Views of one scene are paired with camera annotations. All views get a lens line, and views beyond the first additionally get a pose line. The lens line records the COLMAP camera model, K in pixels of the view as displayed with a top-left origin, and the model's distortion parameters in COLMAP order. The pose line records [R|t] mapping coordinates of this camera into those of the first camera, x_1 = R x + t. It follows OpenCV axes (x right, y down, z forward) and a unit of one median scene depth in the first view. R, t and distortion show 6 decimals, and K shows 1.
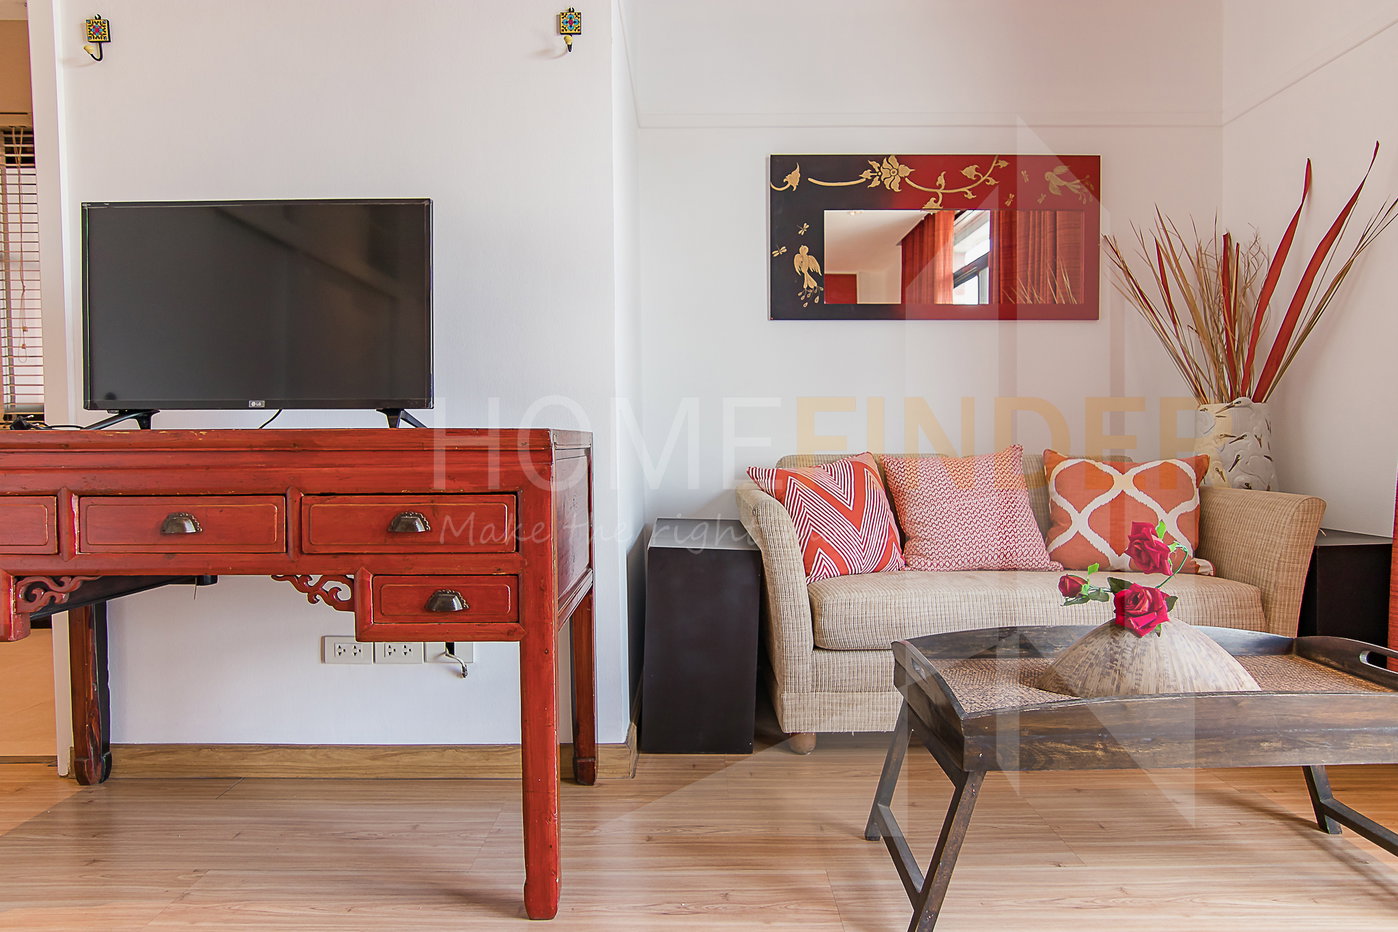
lens RADIAL K [[750.1, 0, 699.7], [0, 750.1, 464.1], [0, 0, 1]] dist [-0.011549, 0.000677]
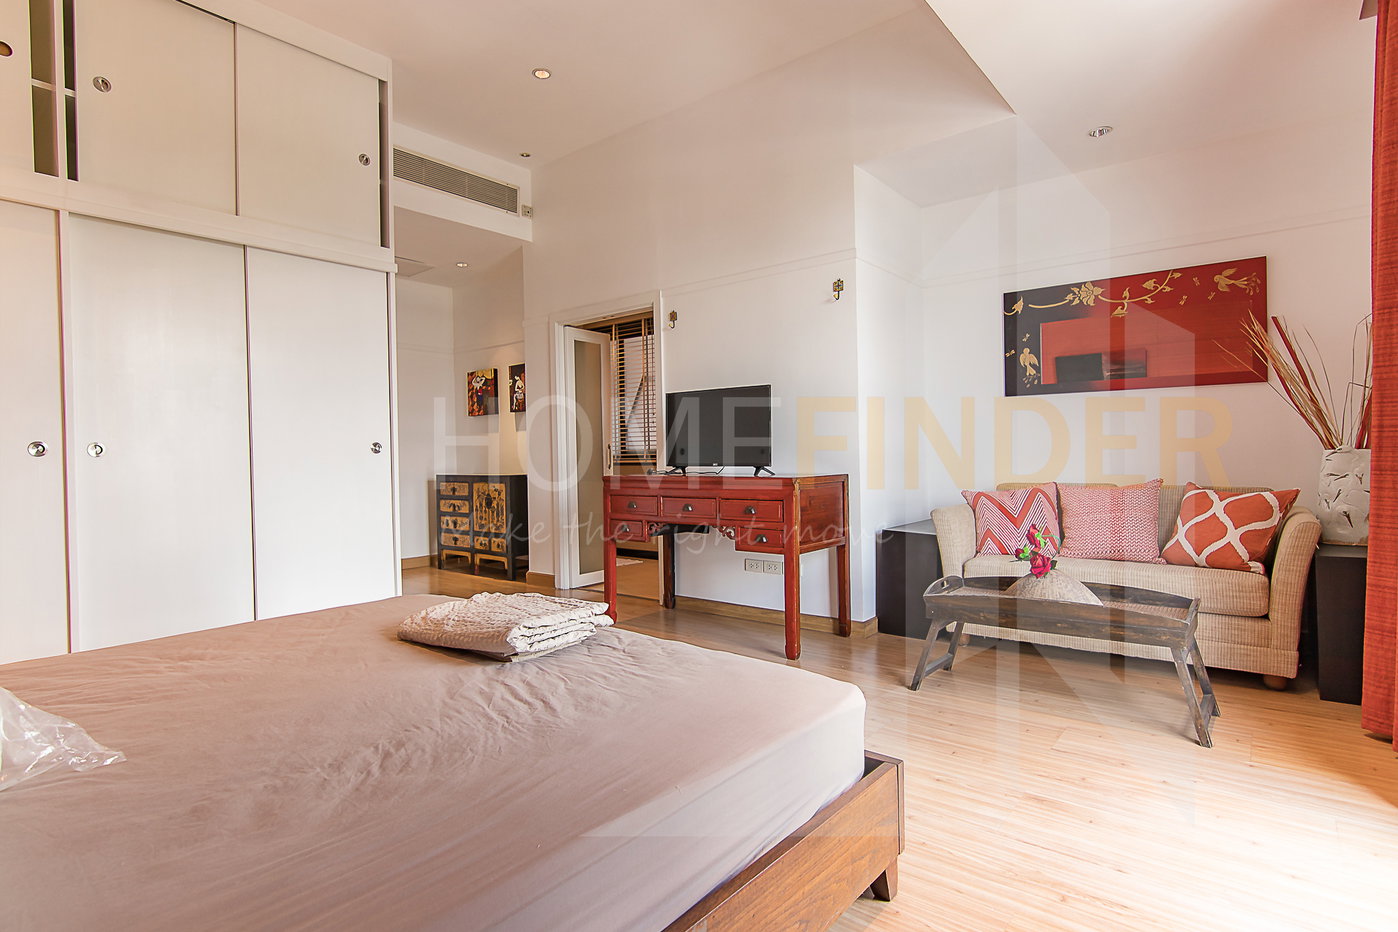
lens RADIAL K [[716.2, 0, 696.4], [0, 716.2, 469.8], [0, 0, 1]] dist [-0.032447, 0.010120]
pose [[0.776097, 0.004256, -0.630600, 0.641045], [-0.007958, 0.999964, -0.003046, -0.035091], [0.630564, 0.007382, 0.776102, -0.682381]]
